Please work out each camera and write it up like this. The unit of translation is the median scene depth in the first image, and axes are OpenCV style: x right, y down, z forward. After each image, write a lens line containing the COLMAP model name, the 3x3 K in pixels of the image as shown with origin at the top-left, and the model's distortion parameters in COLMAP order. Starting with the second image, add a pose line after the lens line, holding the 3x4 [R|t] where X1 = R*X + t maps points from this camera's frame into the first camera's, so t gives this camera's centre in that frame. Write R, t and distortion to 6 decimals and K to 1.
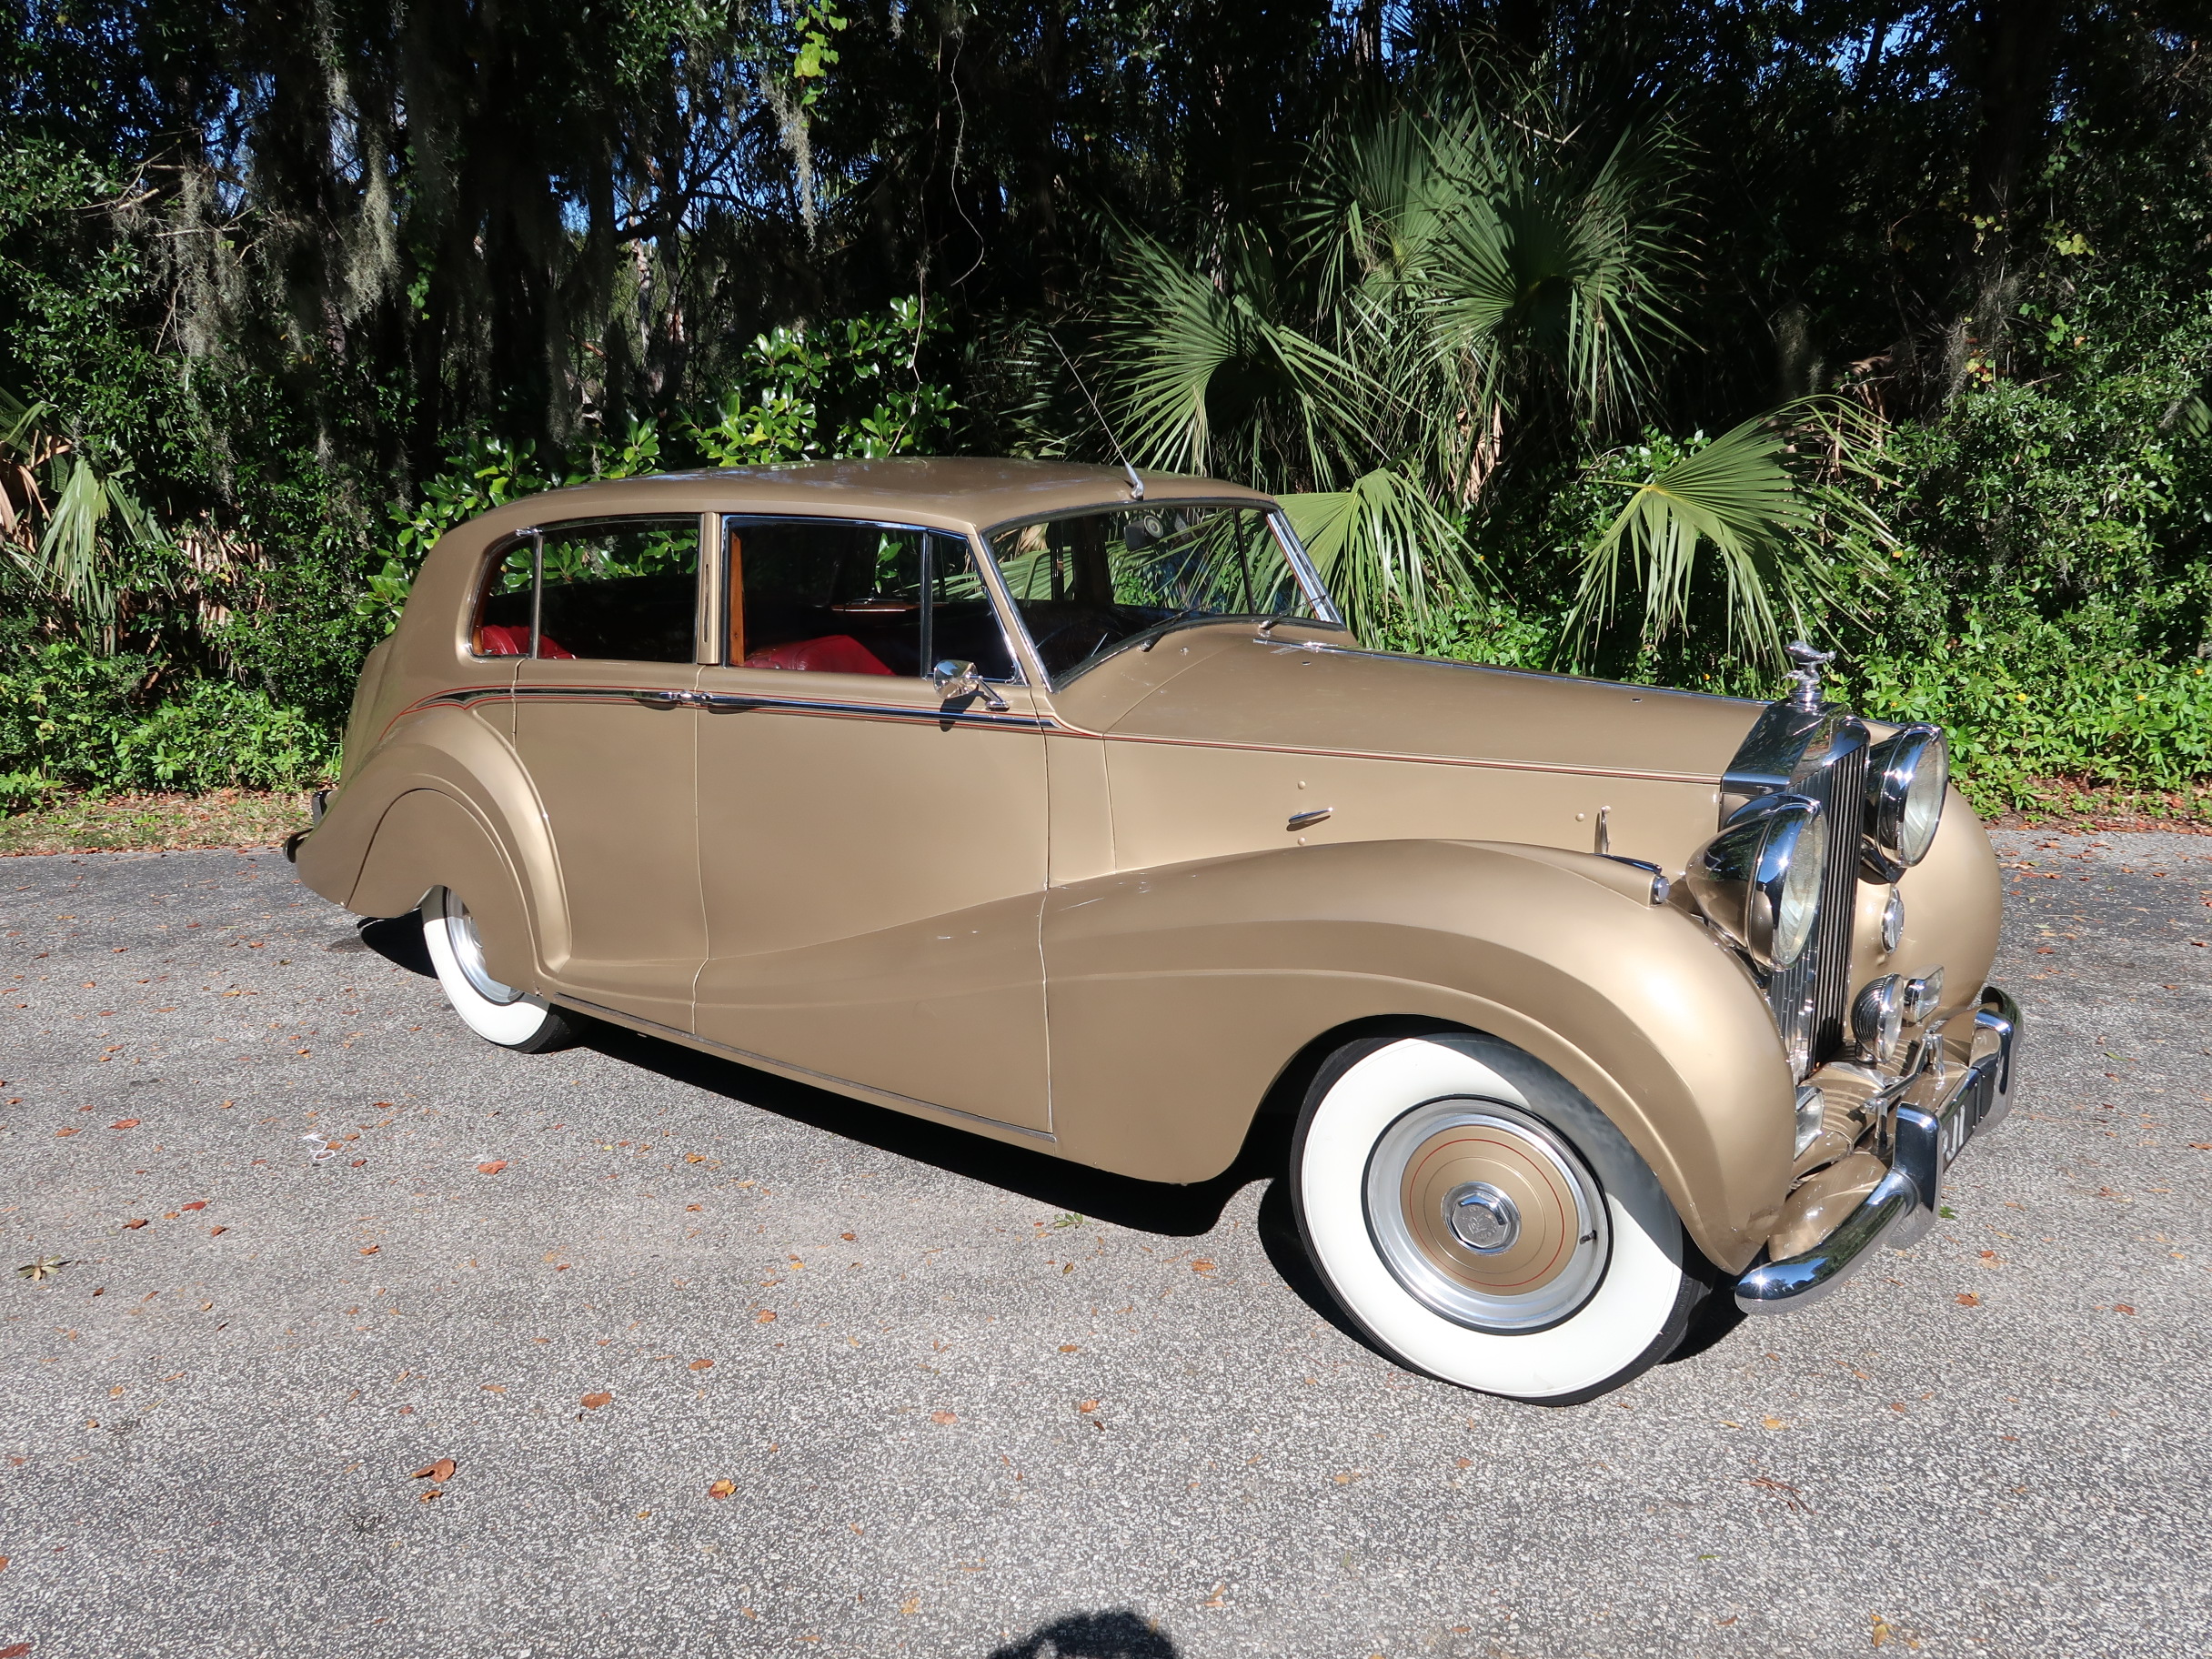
lens RADIAL K [[1718.7, 0, 1107.5], [0, 1718.7, 825.3], [0, 0, 1]] dist [-0.026906, 0.012712]
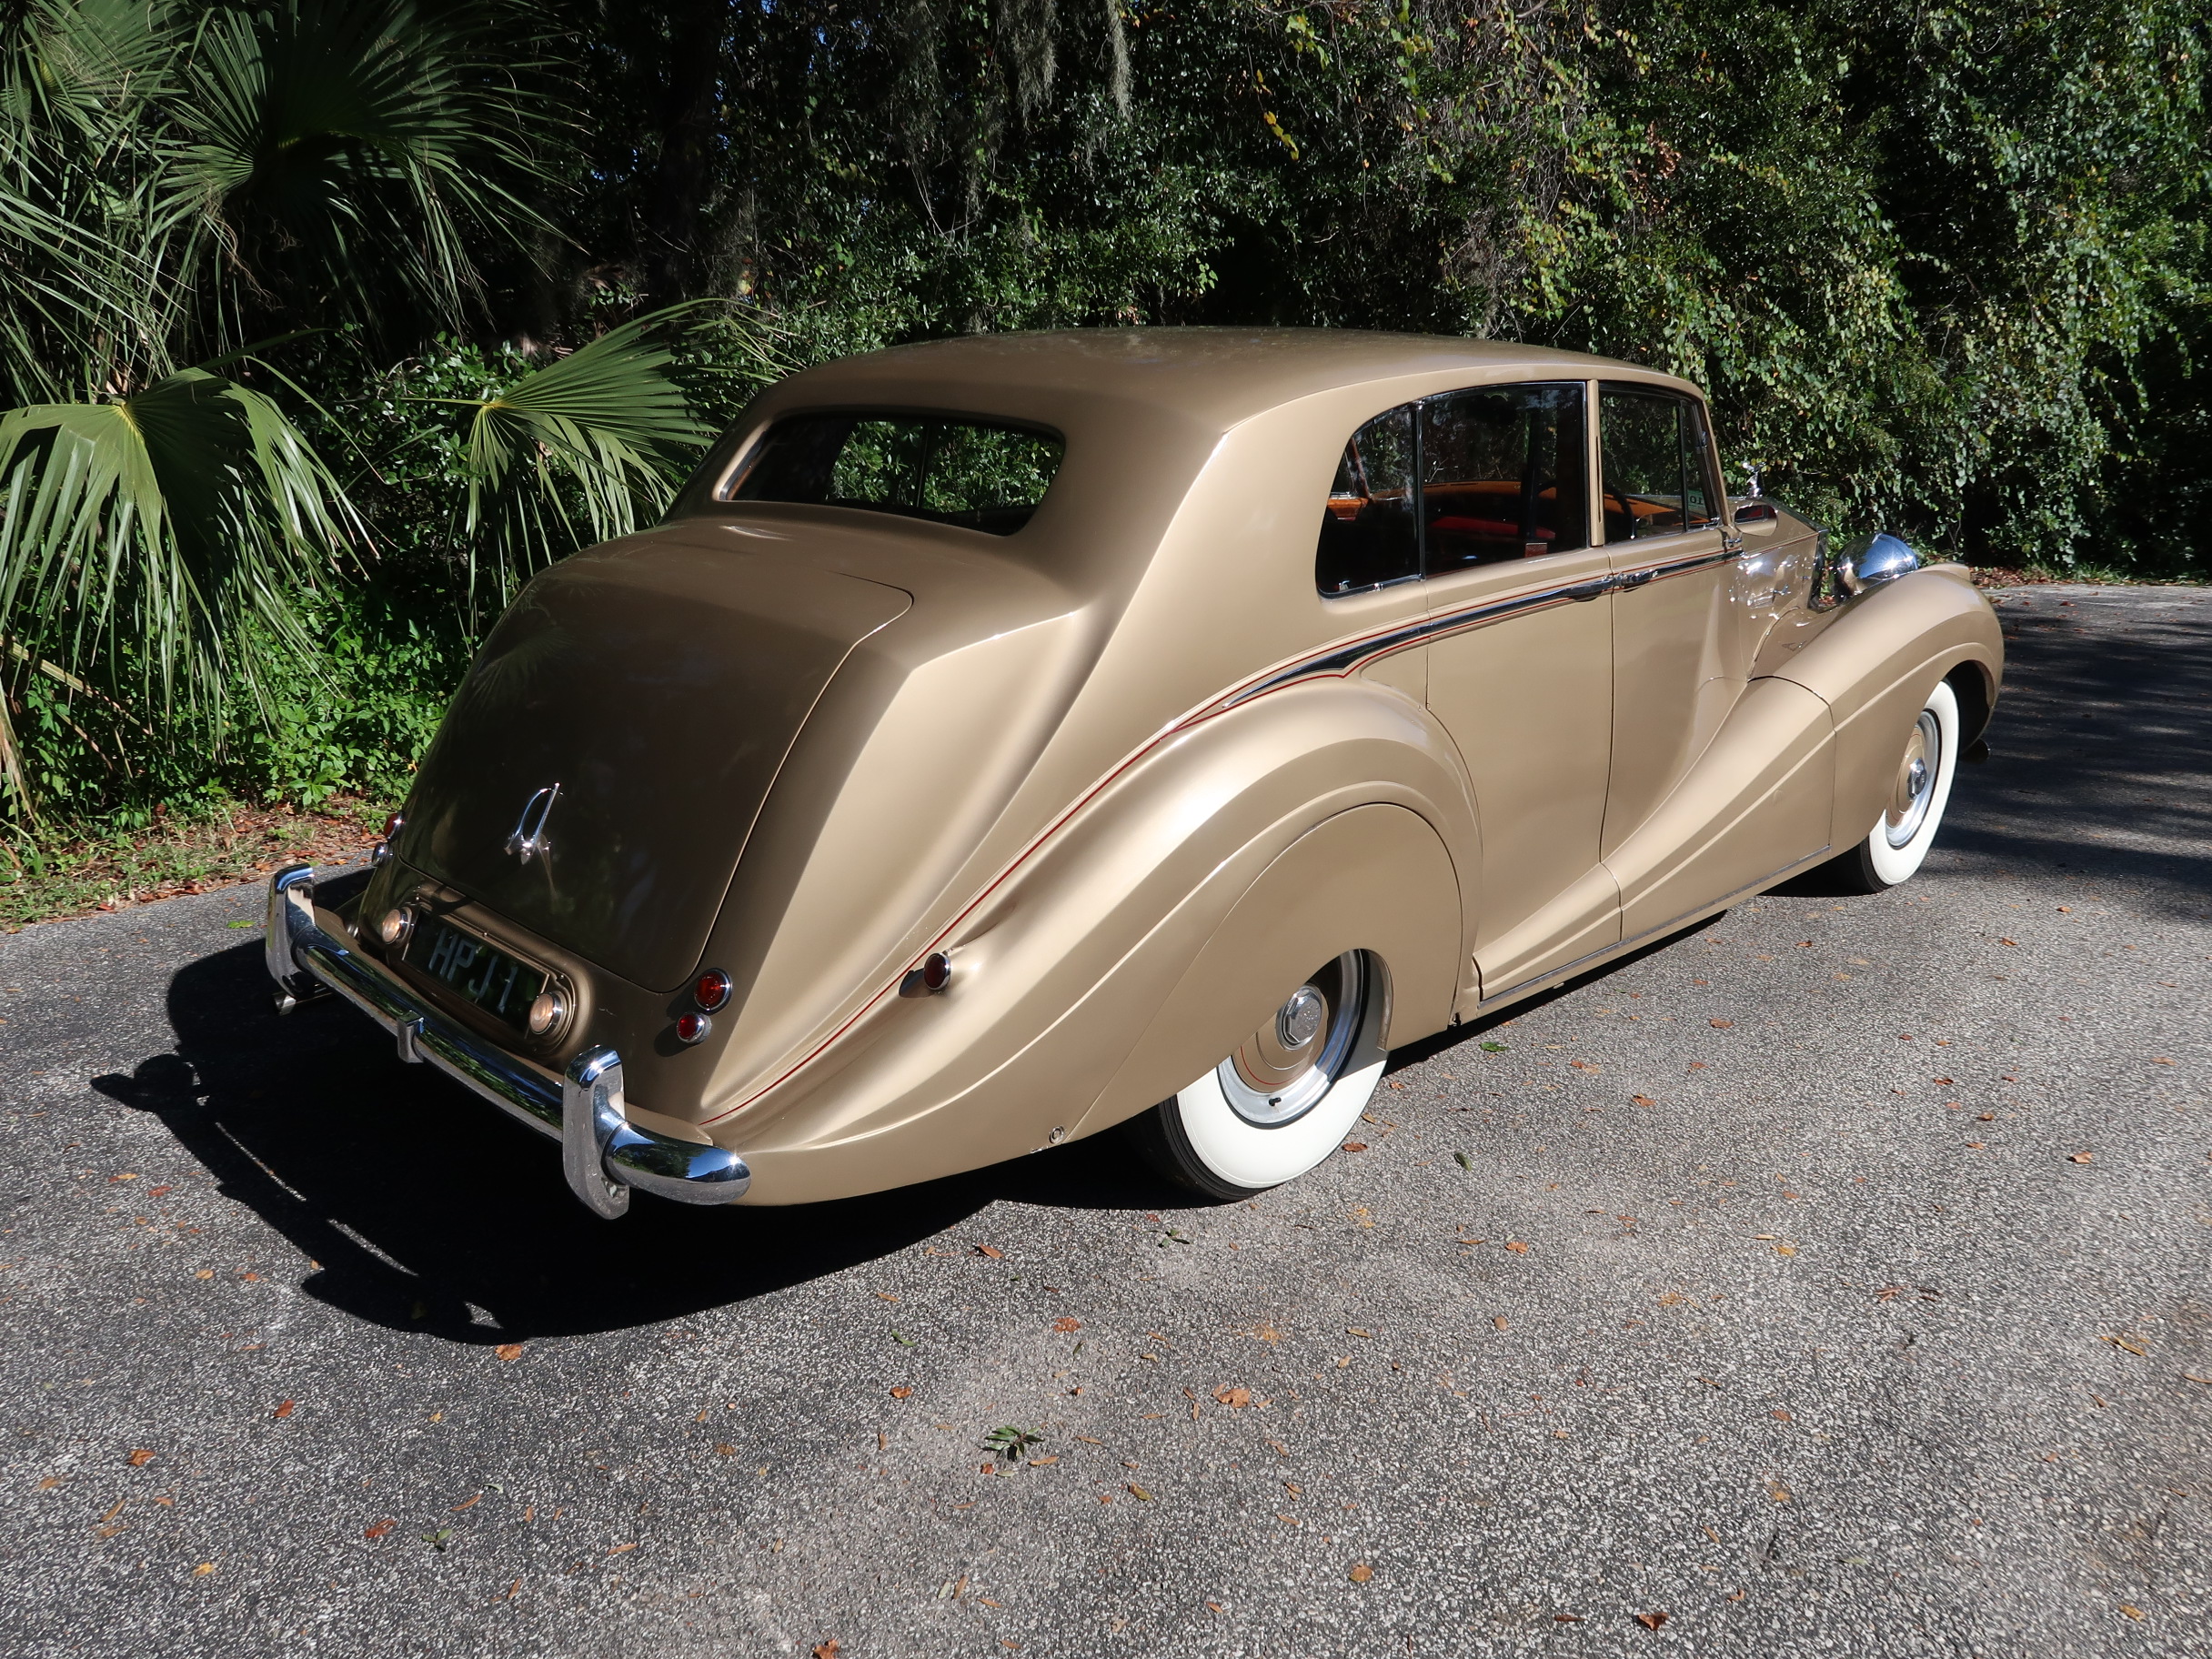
lens RADIAL K [[1718.7, 0, 1107.9], [0, 1718.7, 832.3], [0, 0, 1]] dist [-0.026906, 0.012712]
pose [[0.524120, -0.180870, 0.832216, -0.302818], [0.165379, 0.980202, 0.108879, -0.037960], [-0.835433, 0.080566, 0.543656, 0.354005]]
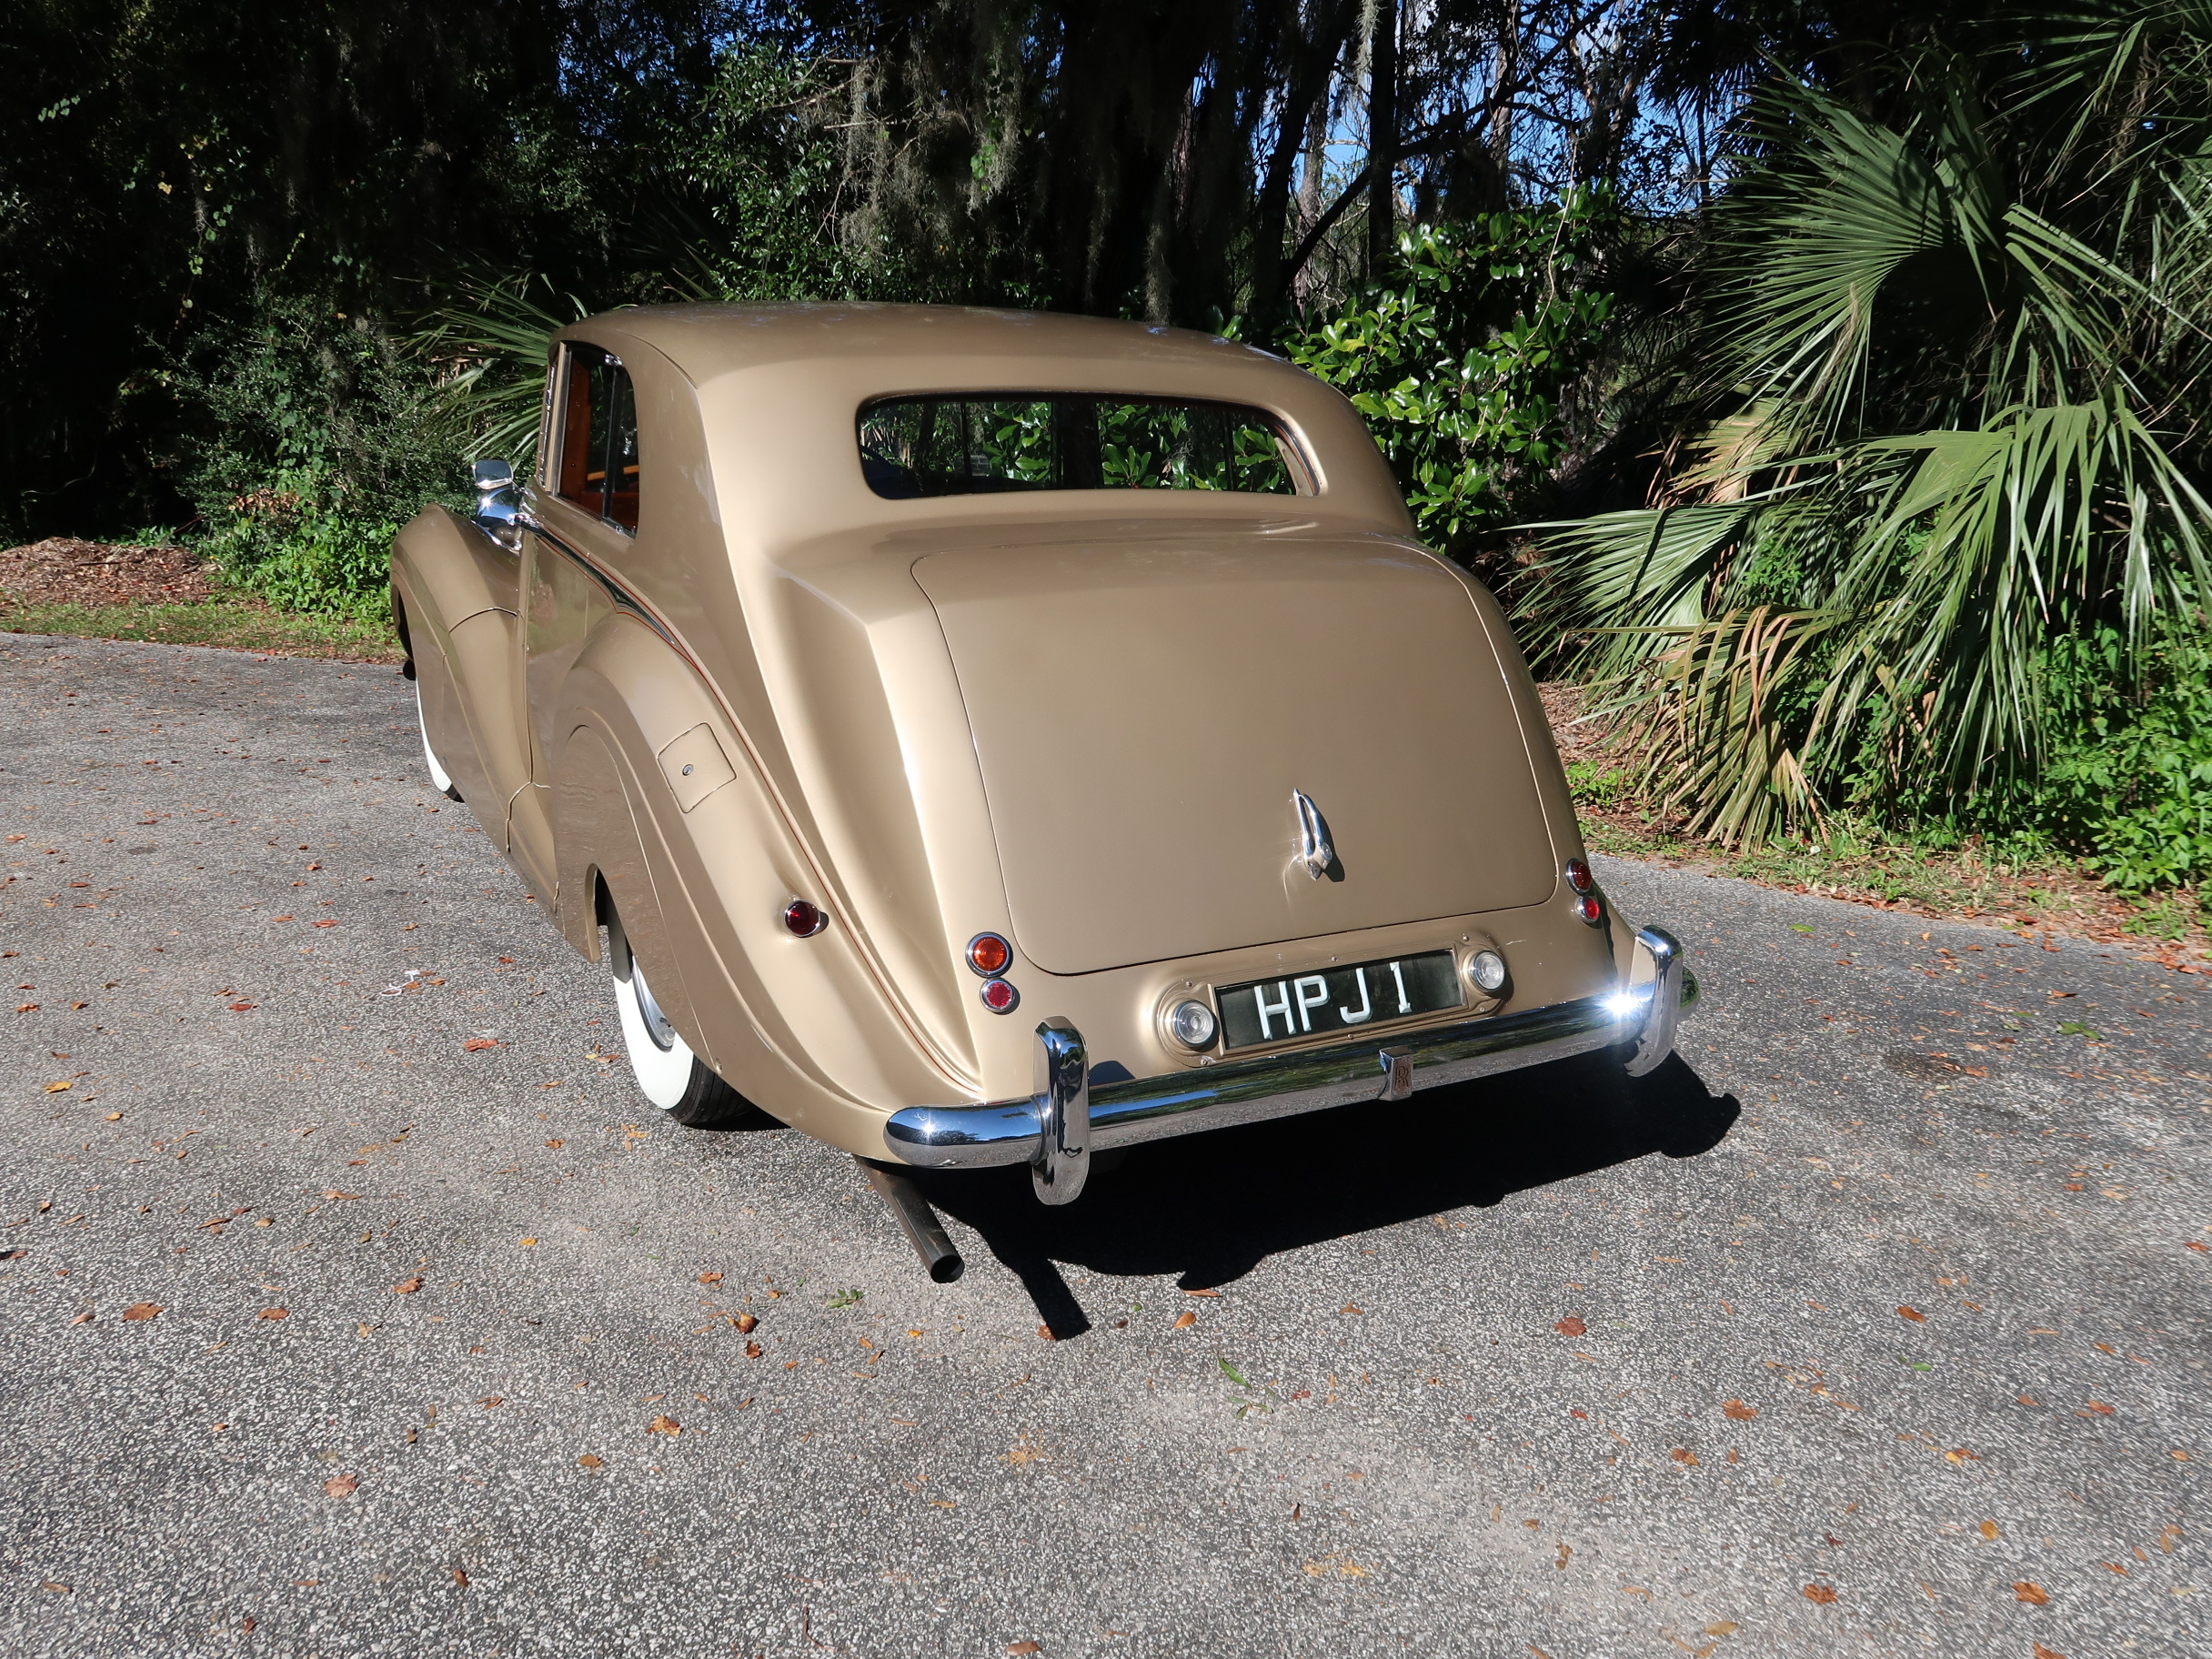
lens RADIAL K [[1718.7, 0, 1106.9], [0, 1718.7, 823.2], [0, 0, 1]] dist [-0.026906, 0.012712]
pose [[0.831081, 0.172872, -0.528602, 0.249135], [-0.170221, 0.983917, 0.054150, -0.014997], [0.529461, 0.044976, 0.847141, 0.259129]]
